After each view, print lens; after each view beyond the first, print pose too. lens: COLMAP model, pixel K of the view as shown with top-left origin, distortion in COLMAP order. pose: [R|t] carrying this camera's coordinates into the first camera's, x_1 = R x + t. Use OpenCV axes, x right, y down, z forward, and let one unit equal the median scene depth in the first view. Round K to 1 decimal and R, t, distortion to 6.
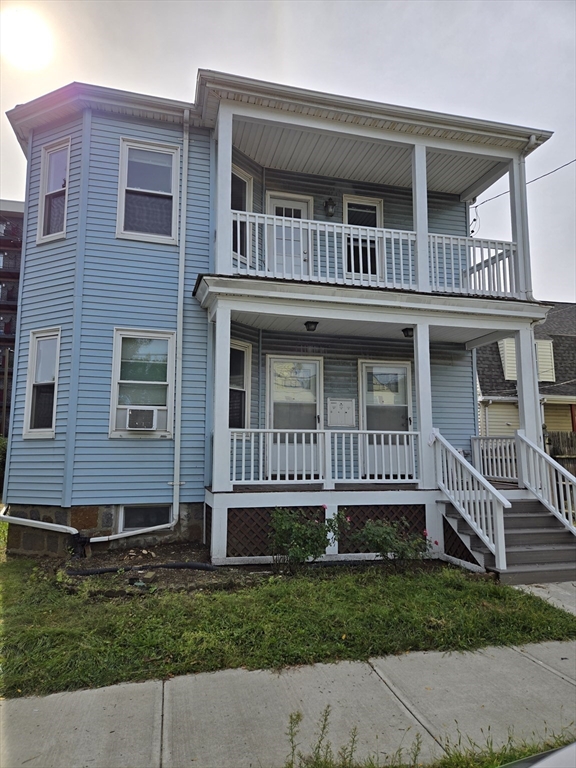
lens RADIAL K [[511.2, 0, 283.4], [0, 511.2, 386.6], [0, 0, 1]] dist [0.071490, -0.058991]
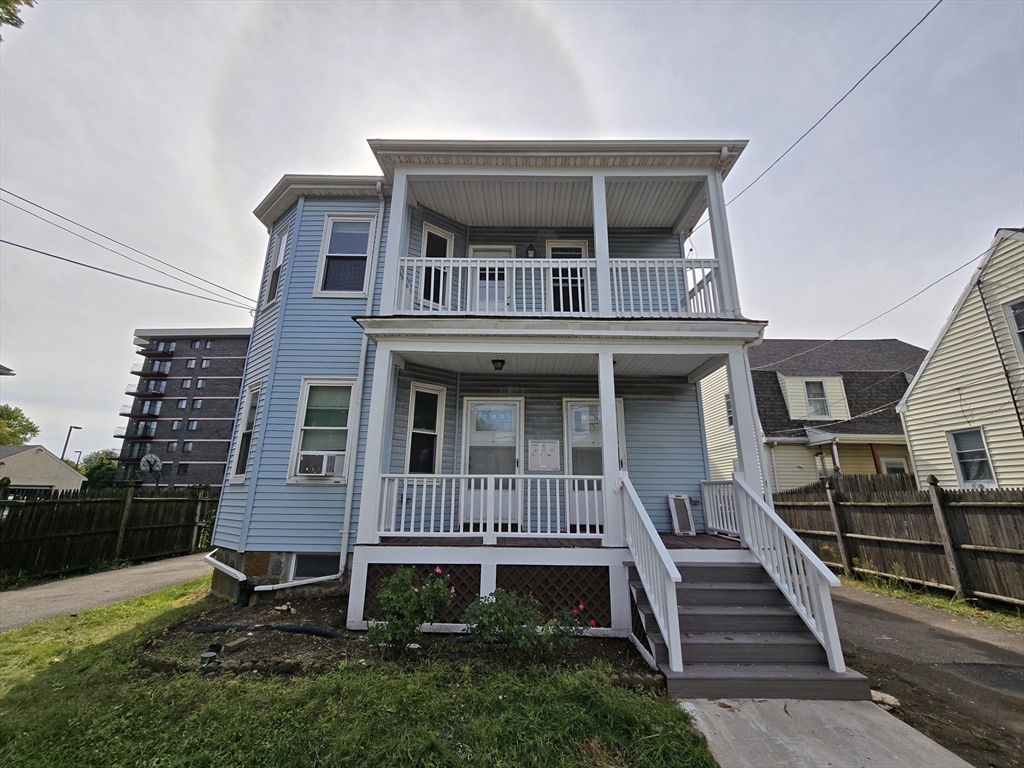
lens RADIAL K [[418.7, 0, 515.1], [0, 418.7, 378.8], [0, 0, 1]] dist [-0.002547, 0.001371]
pose [[0.968650, -0.060443, -0.240965, 0.288884], [0.026138, 0.989364, -0.143094, 0.022949], [0.247051, 0.132309, 0.959927, 0.263886]]
